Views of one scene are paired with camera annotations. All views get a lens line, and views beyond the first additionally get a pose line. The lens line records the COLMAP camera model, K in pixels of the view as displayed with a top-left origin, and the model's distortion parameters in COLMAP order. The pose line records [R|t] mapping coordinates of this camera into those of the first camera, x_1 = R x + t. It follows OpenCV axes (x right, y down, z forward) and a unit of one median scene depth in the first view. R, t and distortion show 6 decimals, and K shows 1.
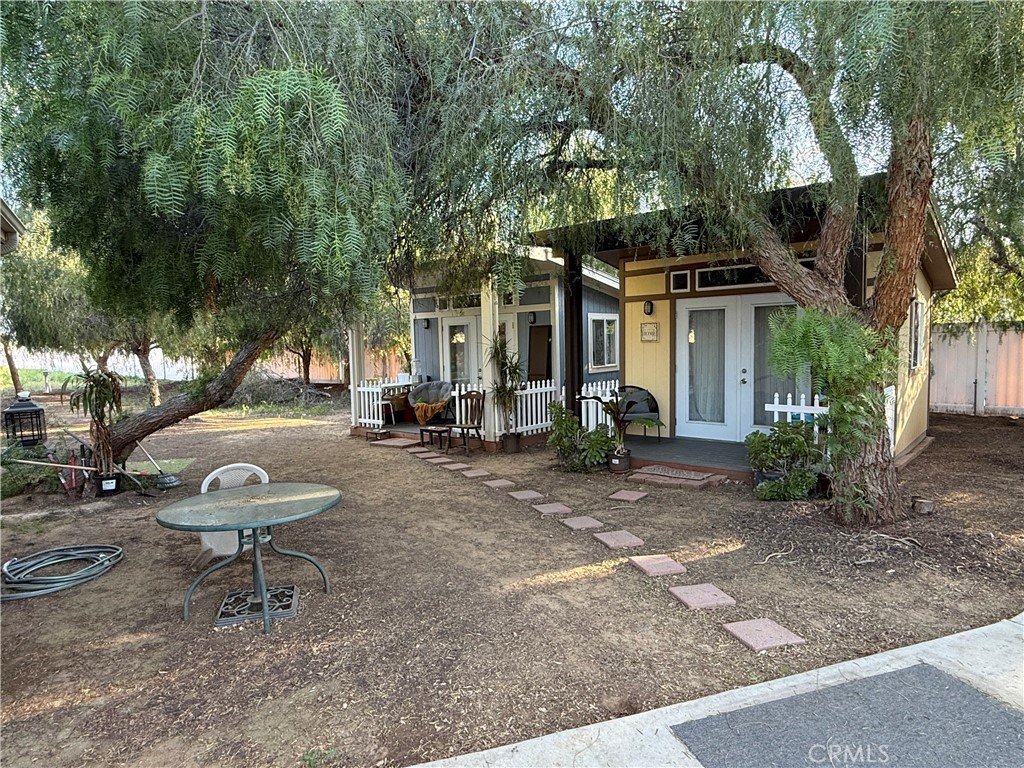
lens RADIAL K [[604.3, 0, 506.4], [0, 604.3, 391.1], [0, 0, 1]] dist [-0.002496, 0.001681]
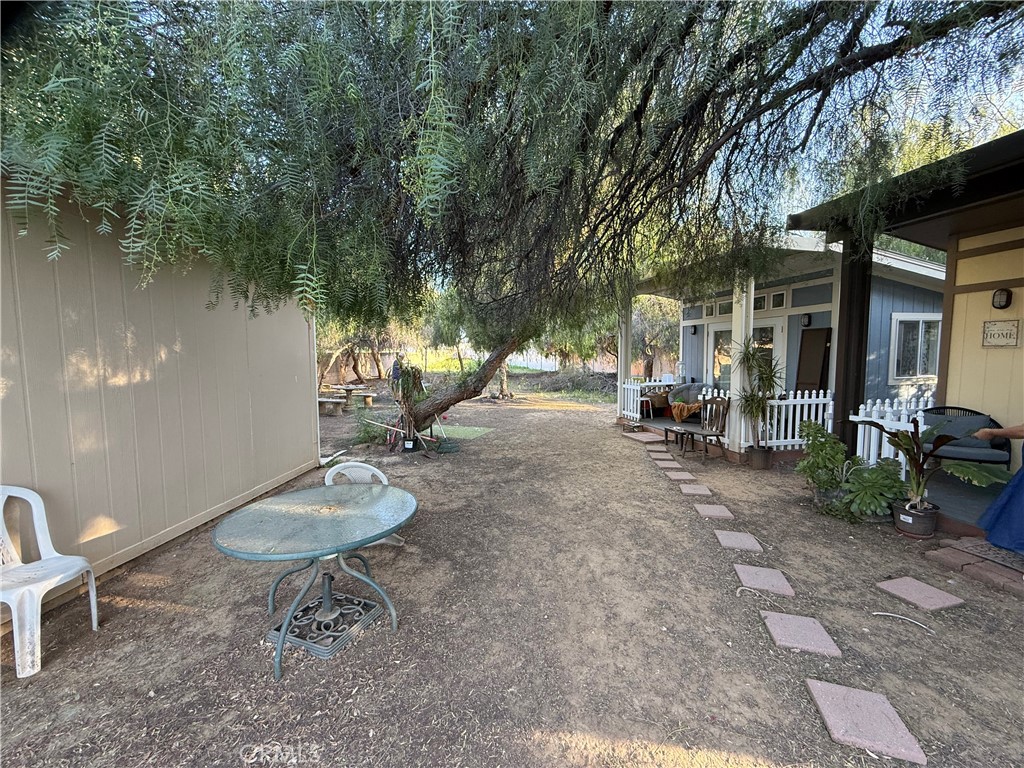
lens RADIAL K [[408.2, 0, 508.5], [0, 408.2, 383.7], [0, 0, 1]] dist [-0.001097, 0.000413]
pose [[0.793661, 0.061279, -0.605266, 0.085034], [-0.056891, 0.998030, 0.026444, -0.022679], [0.605694, 0.013447, 0.795584, 0.322265]]
